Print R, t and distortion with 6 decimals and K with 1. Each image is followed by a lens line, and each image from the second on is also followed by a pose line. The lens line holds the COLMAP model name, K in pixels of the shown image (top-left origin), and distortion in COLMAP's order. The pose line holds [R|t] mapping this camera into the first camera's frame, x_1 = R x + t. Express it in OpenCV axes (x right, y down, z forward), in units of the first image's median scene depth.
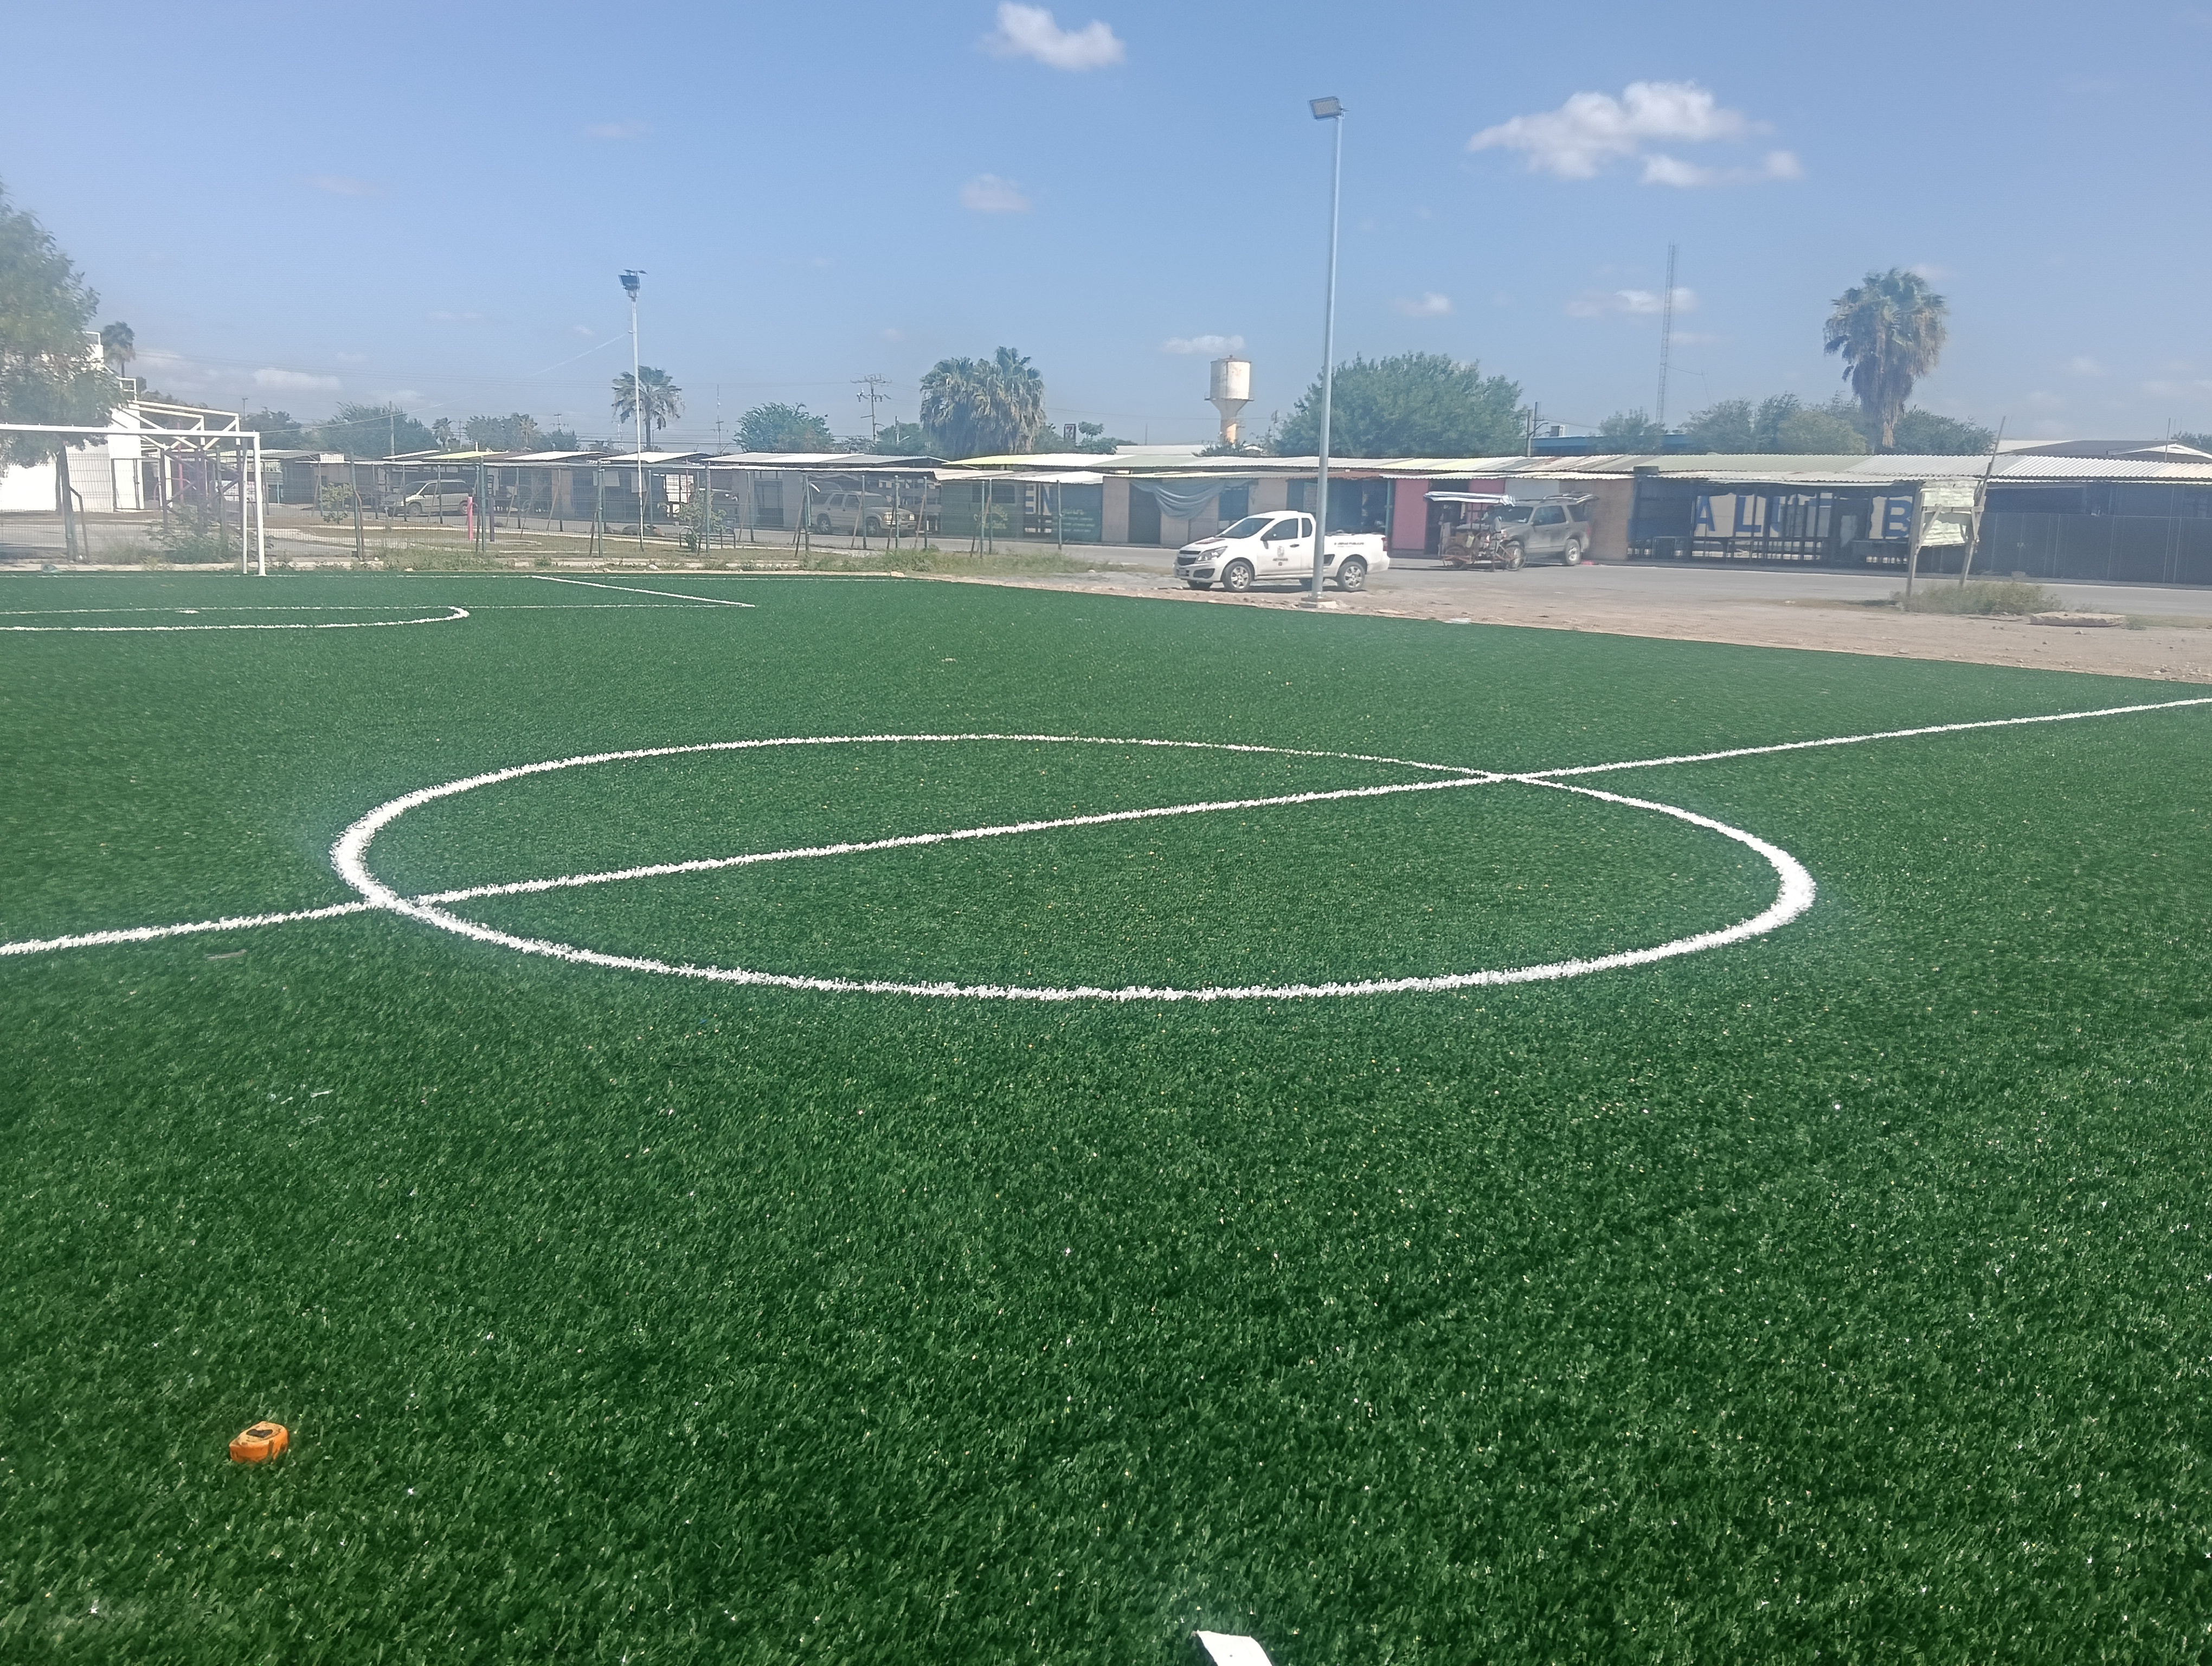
lens RADIAL K [[1827.5, 0, 1103.4], [0, 1827.5, 829.9], [0, 0, 1]] dist [0.053927, -0.133355]
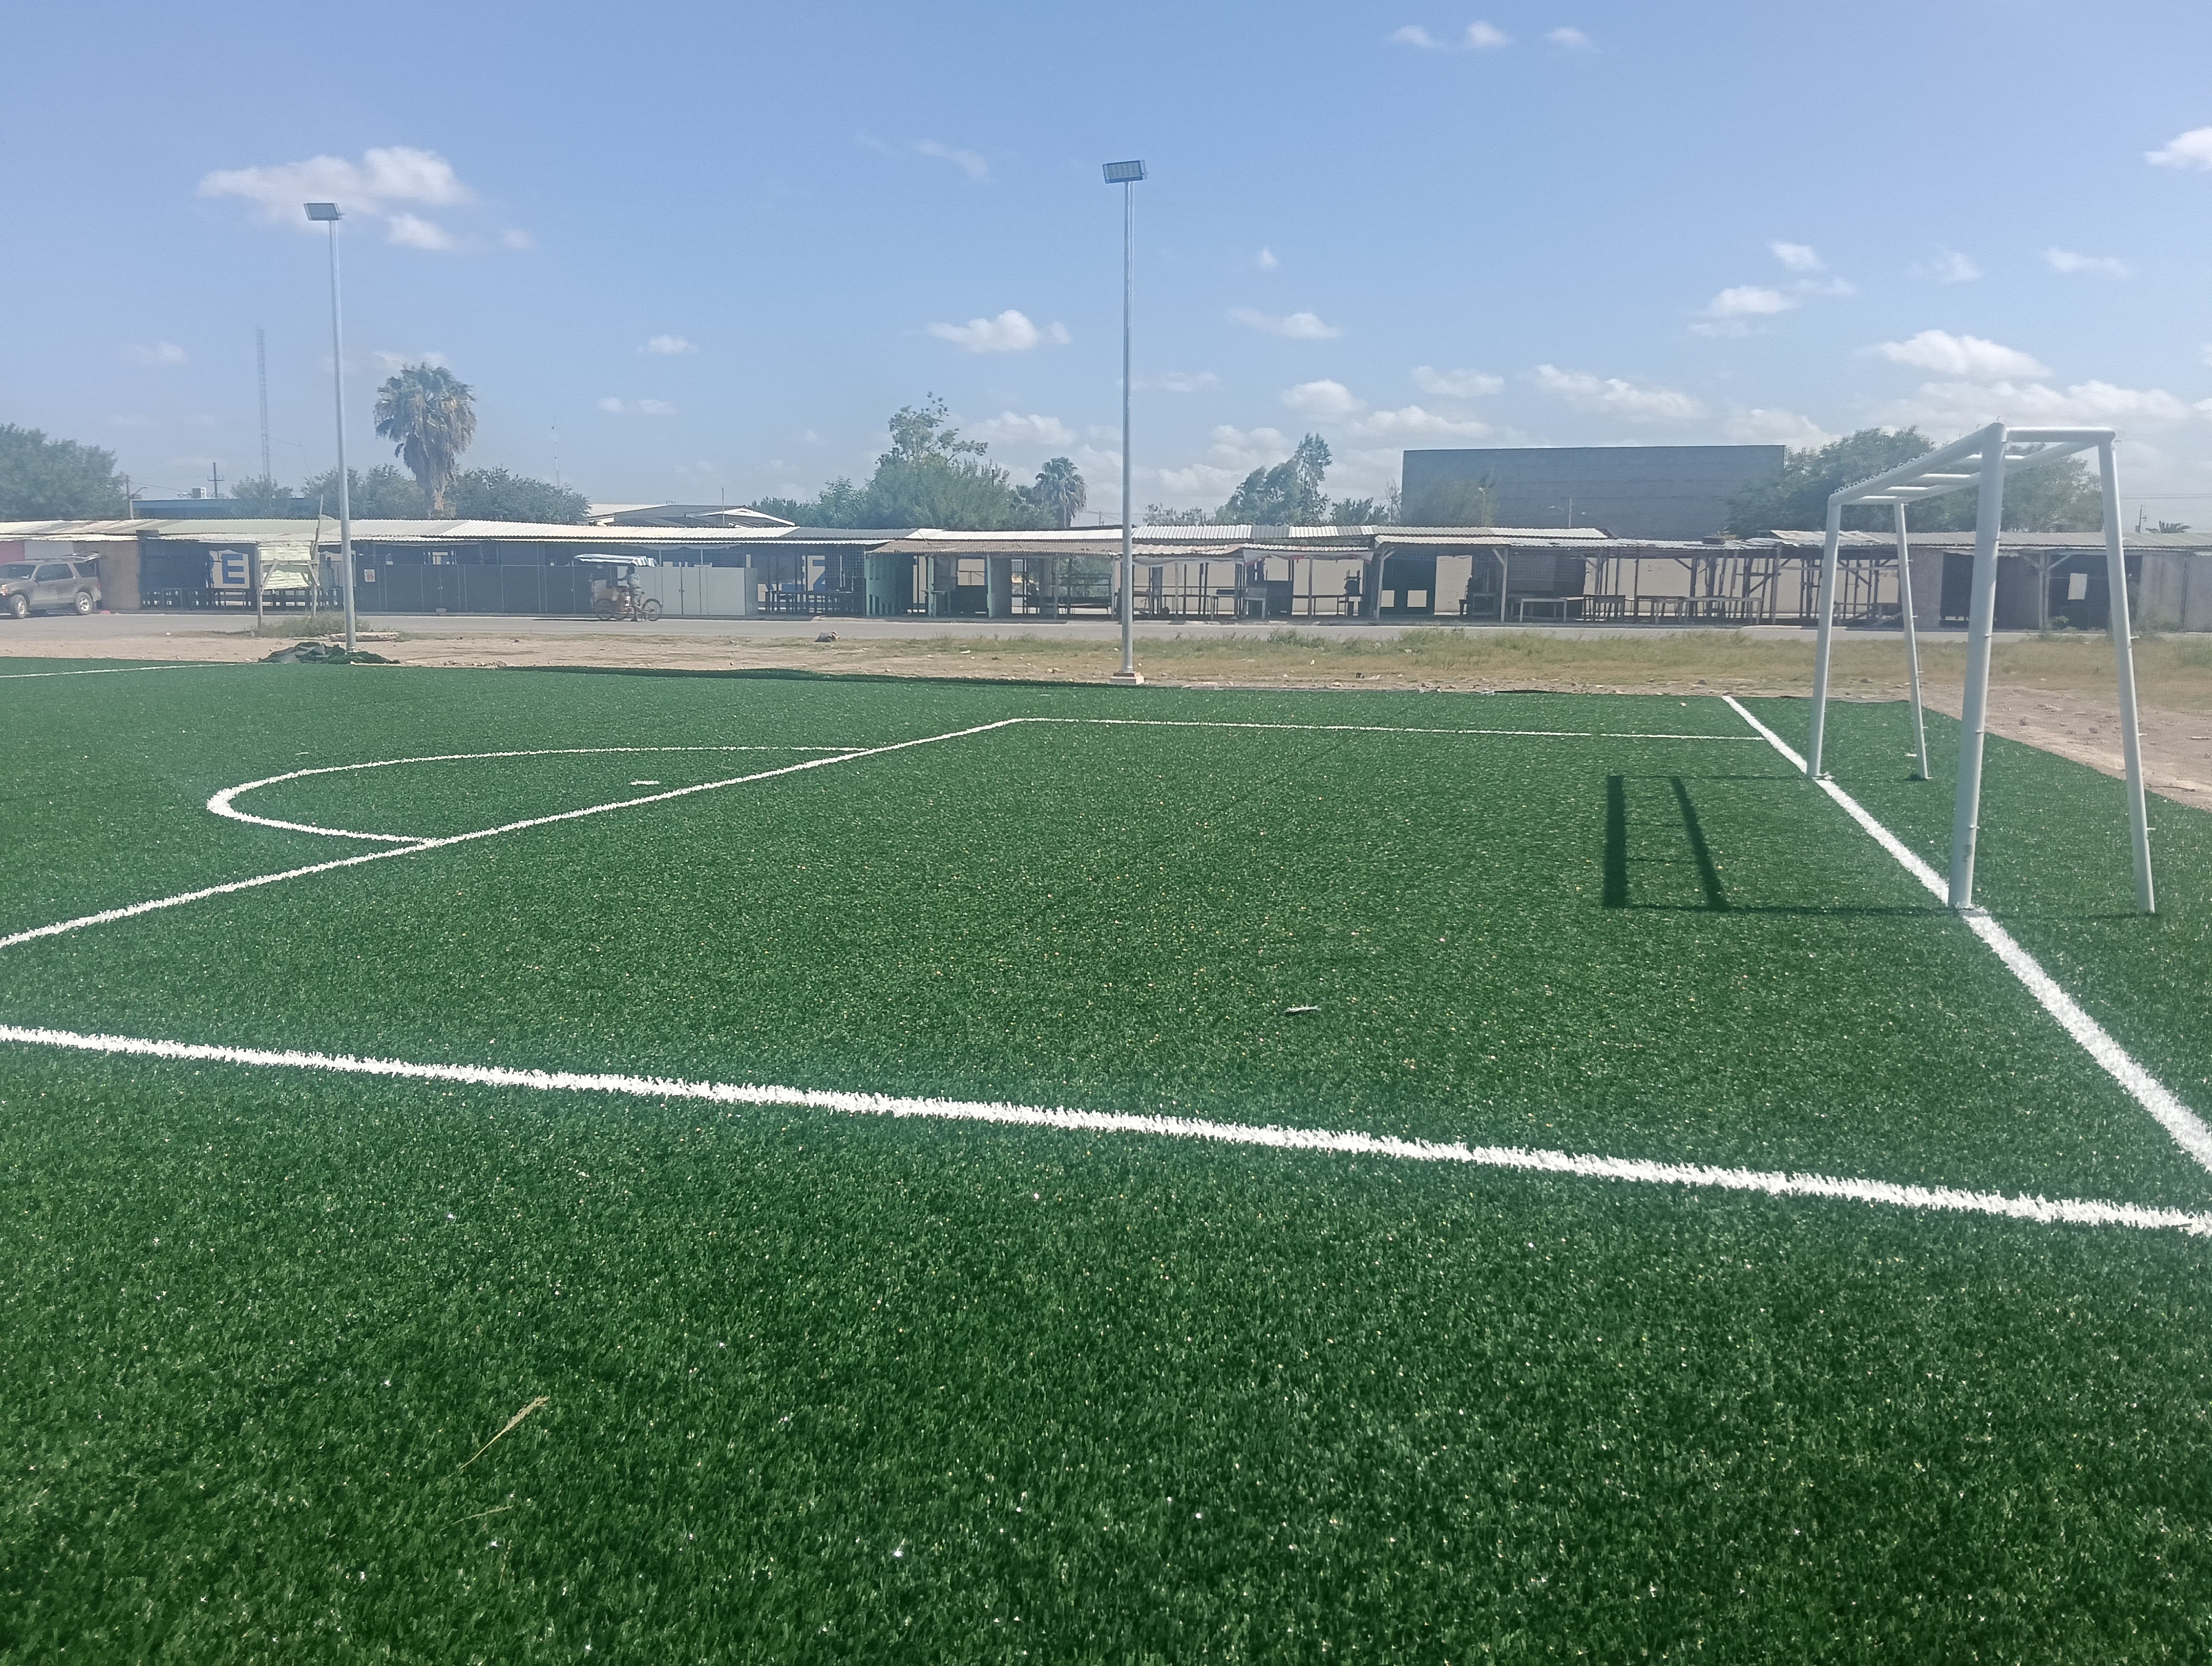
lens RADIAL K [[1827.5, 0, 1101.0], [0, 1827.5, 830.4], [0, 0, 1]] dist [0.053927, -0.133355]
pose [[0.818290, -0.095912, 0.566748, 0.082155], [0.112547, 0.993630, 0.005656, 0.041356], [-0.563680, 0.059157, 0.823872, -0.223937]]
